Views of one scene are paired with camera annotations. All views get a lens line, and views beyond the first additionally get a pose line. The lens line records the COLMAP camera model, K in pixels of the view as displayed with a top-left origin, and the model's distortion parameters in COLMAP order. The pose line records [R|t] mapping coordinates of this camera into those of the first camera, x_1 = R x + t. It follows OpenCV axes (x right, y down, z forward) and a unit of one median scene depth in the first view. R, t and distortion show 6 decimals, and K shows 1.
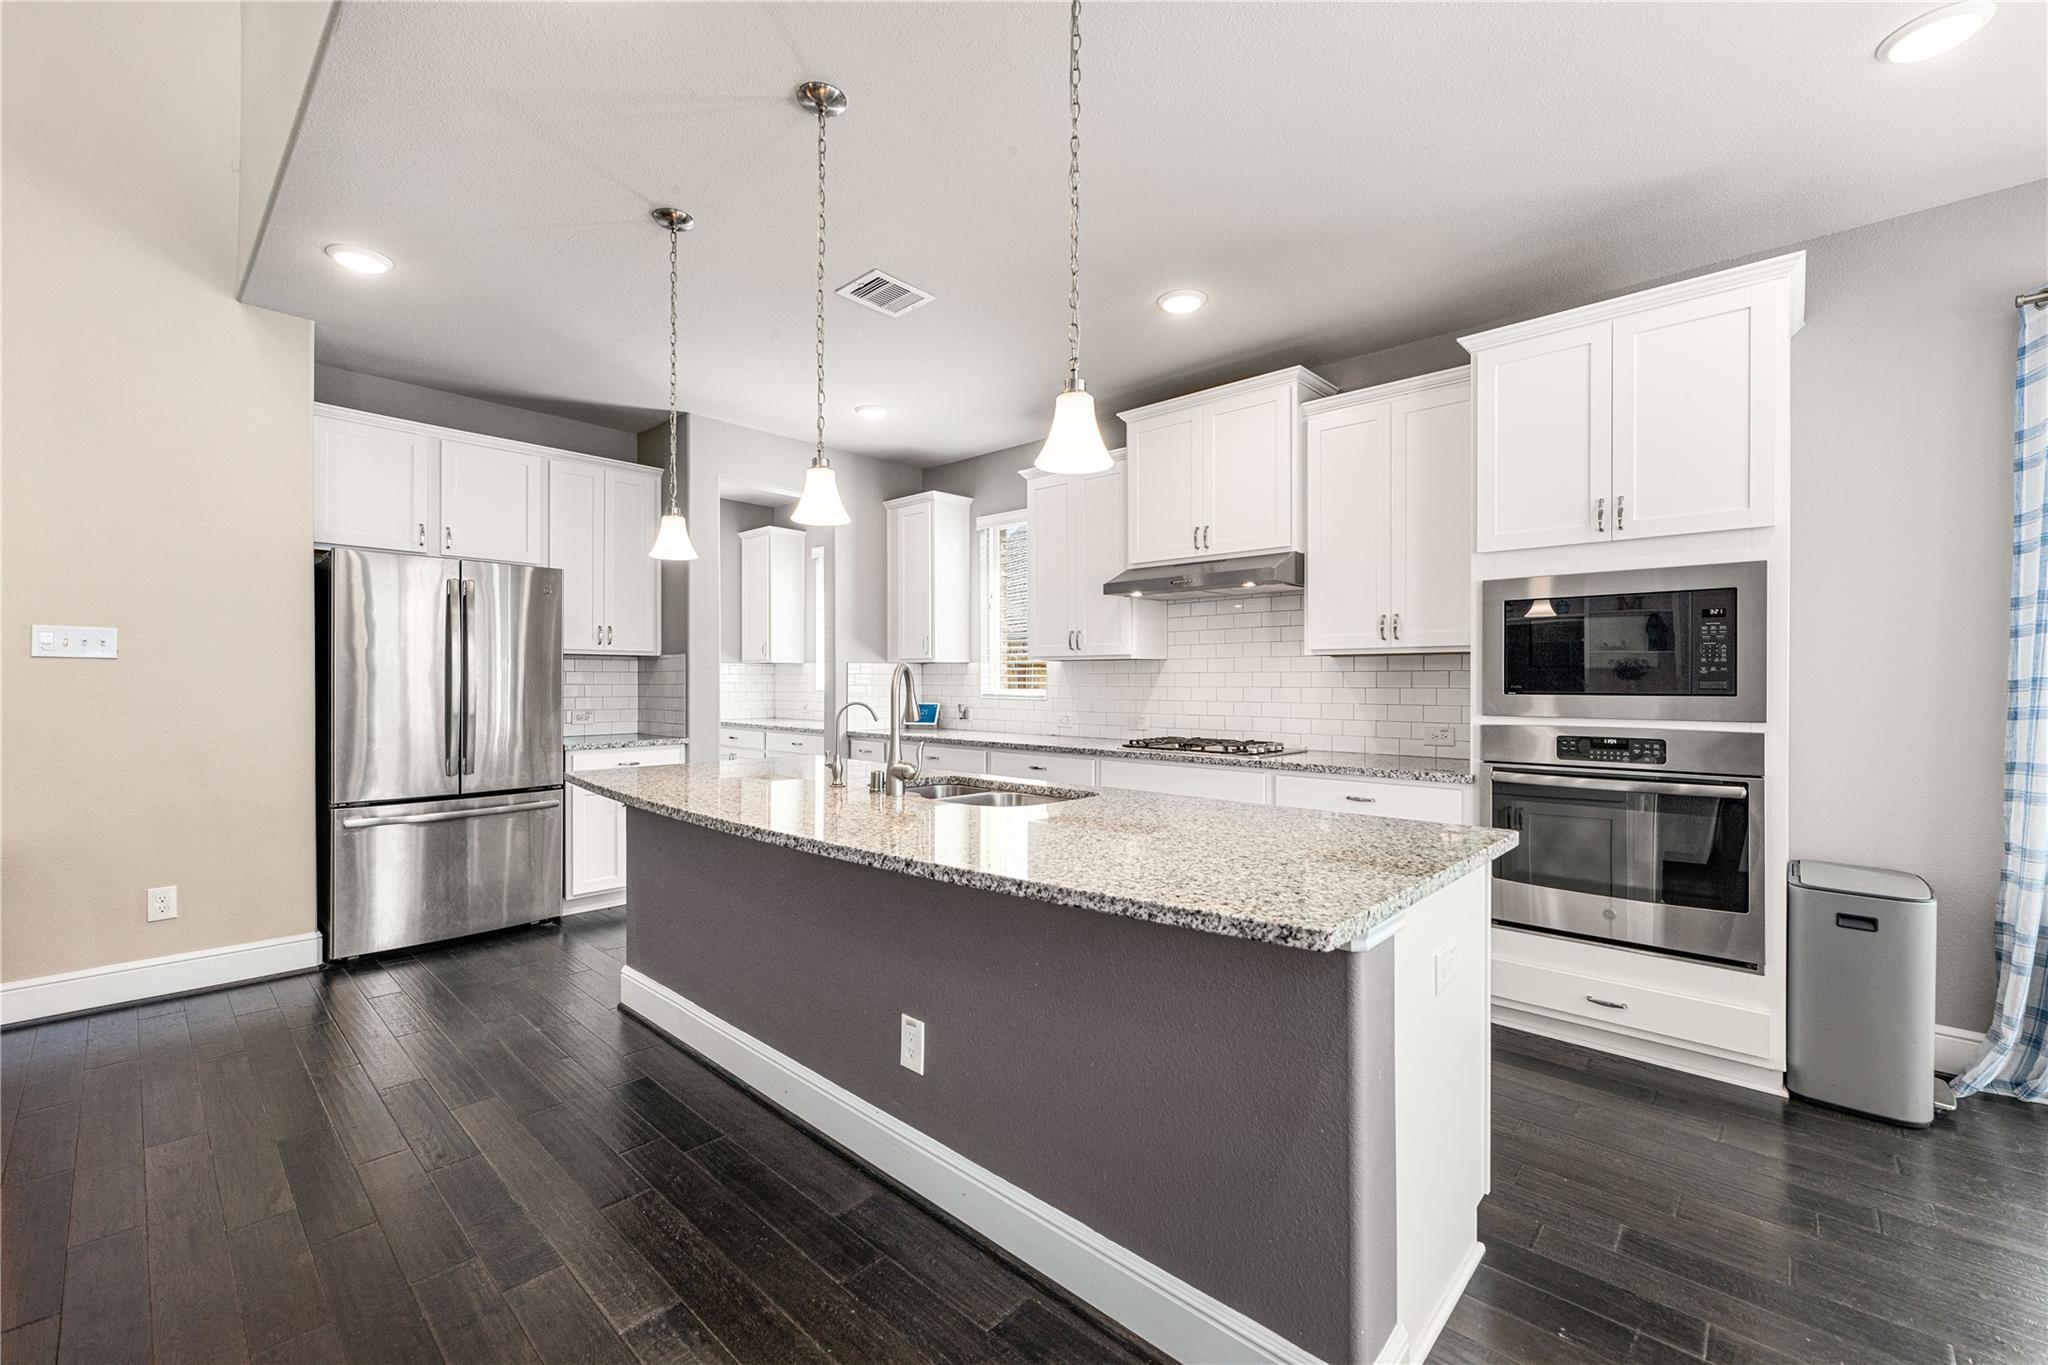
lens RADIAL K [[840.1, 0, 1025.9], [0, 840.1, 680.8], [0, 0, 1]] dist [-0.000213, -0.000005]
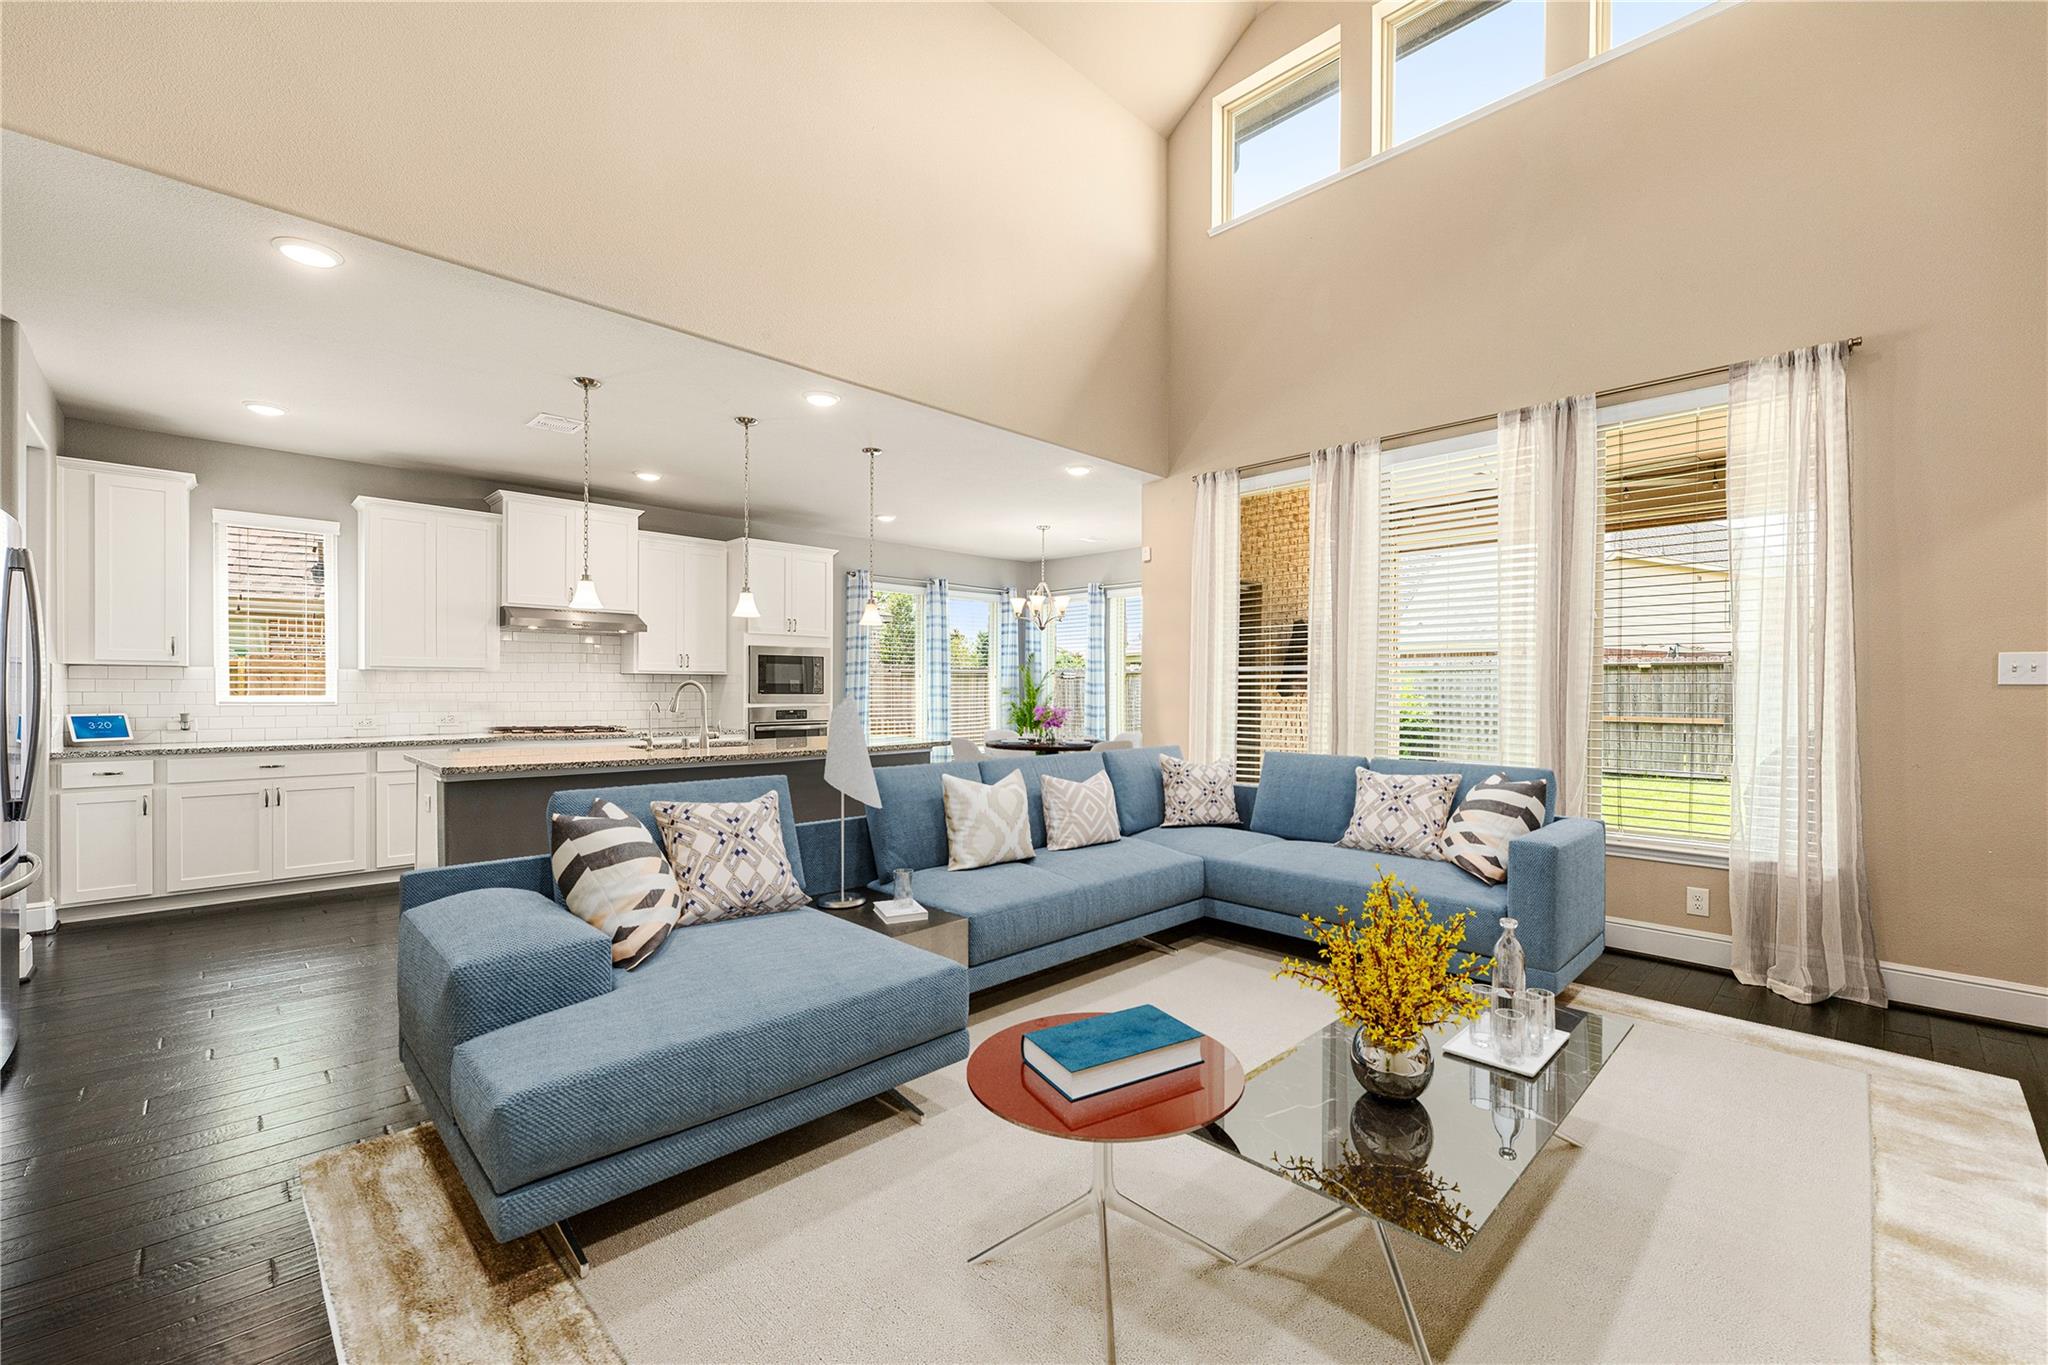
lens RADIAL K [[840.1, 0, 1026.3], [0, 840.1, 688.4], [0, 0, 1]] dist [-0.000213, -0.000005]
pose [[0.056401, -0.001939, 0.998406, -1.491151], [-0.002914, 0.999994, 0.002106, -0.006741], [-0.998404, -0.003028, 0.056395, 0.096250]]
